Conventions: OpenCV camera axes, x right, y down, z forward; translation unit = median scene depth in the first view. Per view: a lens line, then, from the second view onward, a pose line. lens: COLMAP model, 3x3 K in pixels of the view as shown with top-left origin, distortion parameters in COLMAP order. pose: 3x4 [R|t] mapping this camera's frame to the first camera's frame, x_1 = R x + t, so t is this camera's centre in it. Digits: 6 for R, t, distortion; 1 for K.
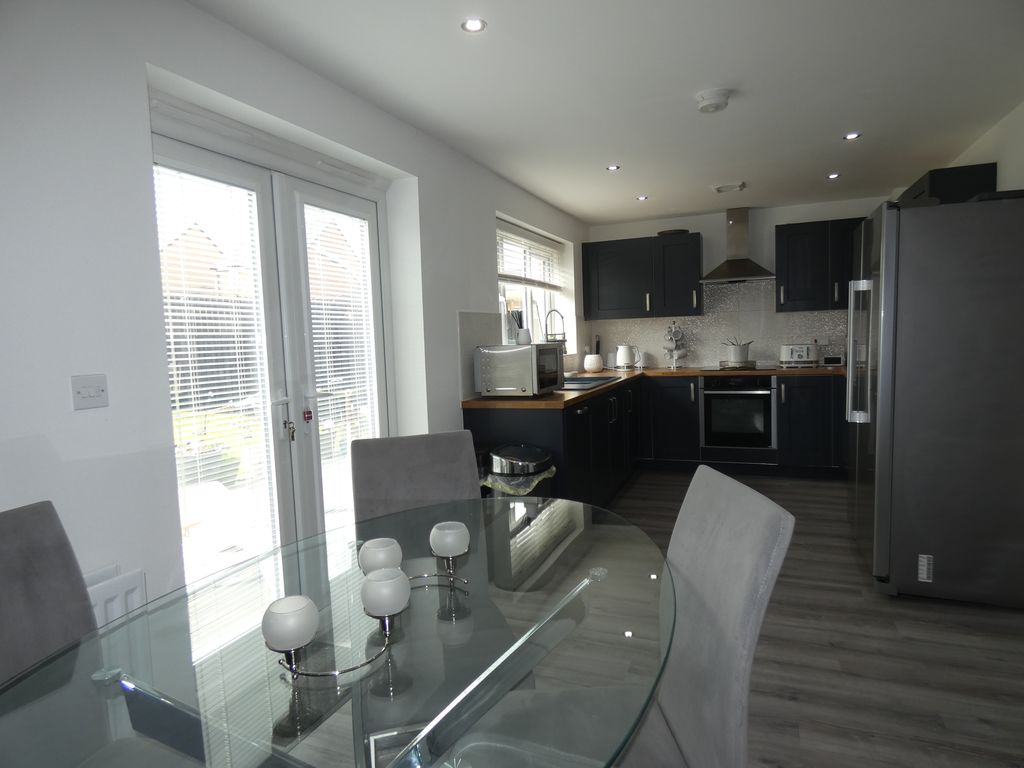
lens RADIAL K [[618.5, 0, 511.2], [0, 618.5, 387.3], [0, 0, 1]] dist [0.011830, -0.010605]
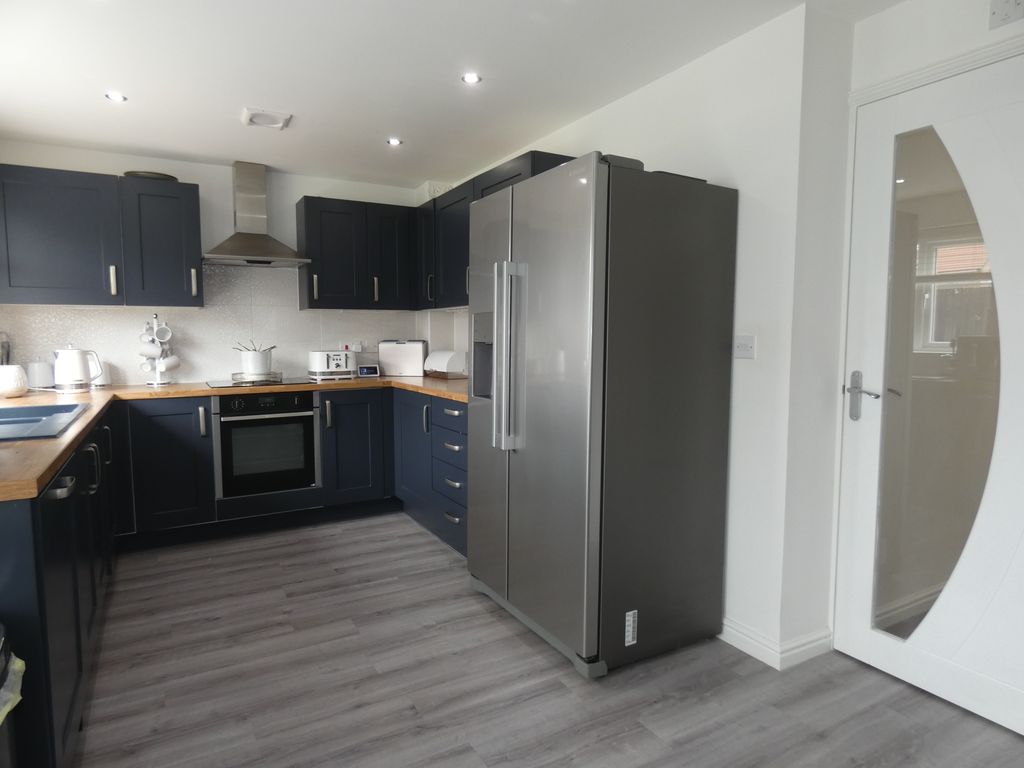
lens RADIAL K [[618.5, 0, 513.9], [0, 618.5, 381.6], [0, 0, 1]] dist [0.011830, -0.010605]
pose [[0.618668, -0.027400, 0.785175, -0.021256], [0.049533, 0.998764, -0.004175, -0.014676], [-0.784090, 0.041476, 0.619260, 0.321440]]
